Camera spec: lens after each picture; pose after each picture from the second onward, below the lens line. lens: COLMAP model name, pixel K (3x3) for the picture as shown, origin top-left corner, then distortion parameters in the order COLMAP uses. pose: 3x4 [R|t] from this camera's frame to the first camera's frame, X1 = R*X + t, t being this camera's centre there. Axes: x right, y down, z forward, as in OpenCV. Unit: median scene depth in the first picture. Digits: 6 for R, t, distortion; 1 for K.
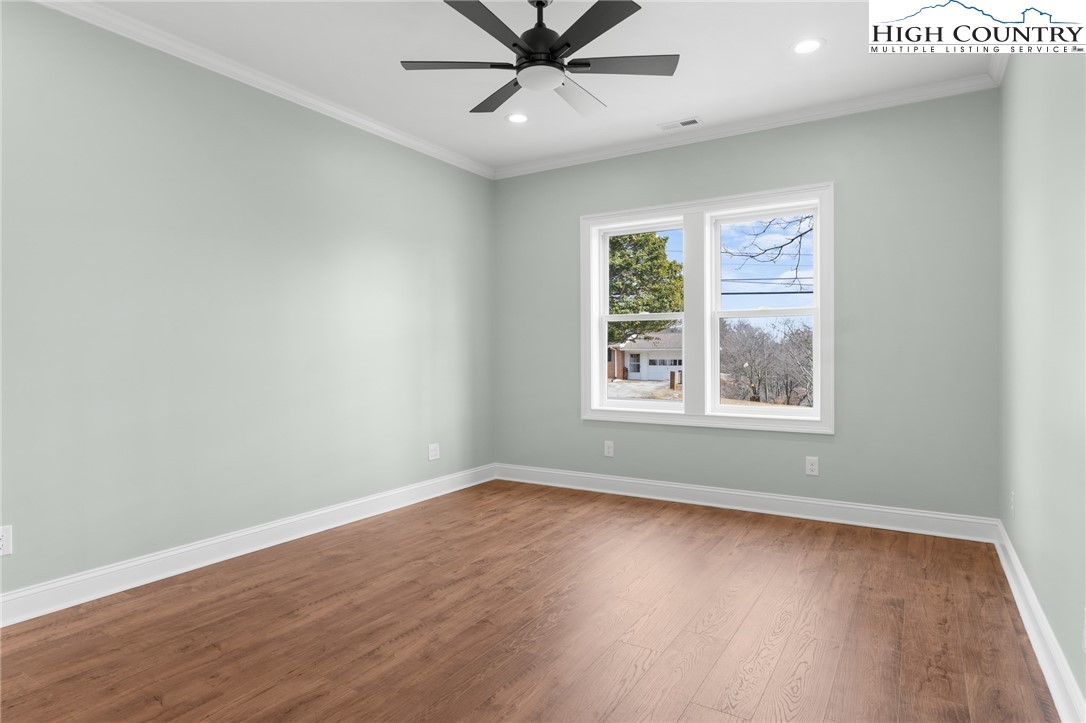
lens RADIAL K [[618.2, 0, 543.4], [0, 618.2, 361.7], [0, 0, 1]] dist [-0.001251, 0.000571]
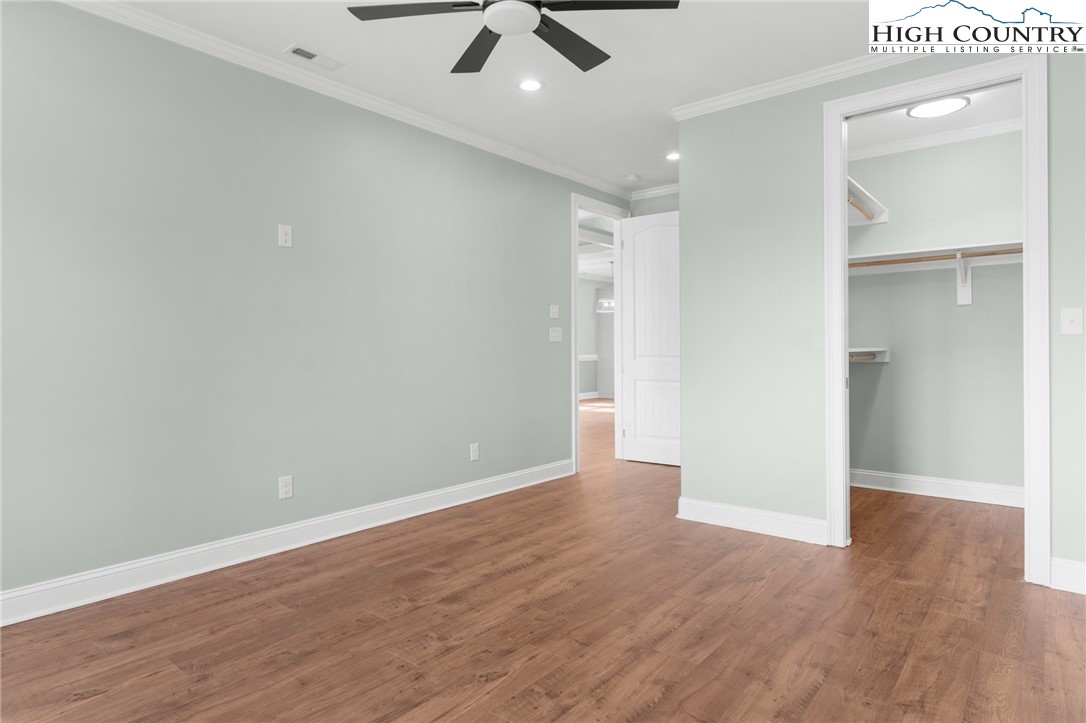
lens RADIAL K [[618.2, 0, 541.6], [0, 618.2, 357.4], [0, 0, 1]] dist [-0.001251, 0.000571]
pose [[-0.991247, 0.006388, 0.131863, -0.153350], [0.010287, 0.999529, 0.028907, -0.028035], [-0.131616, 0.030010, -0.990846, 1.870875]]
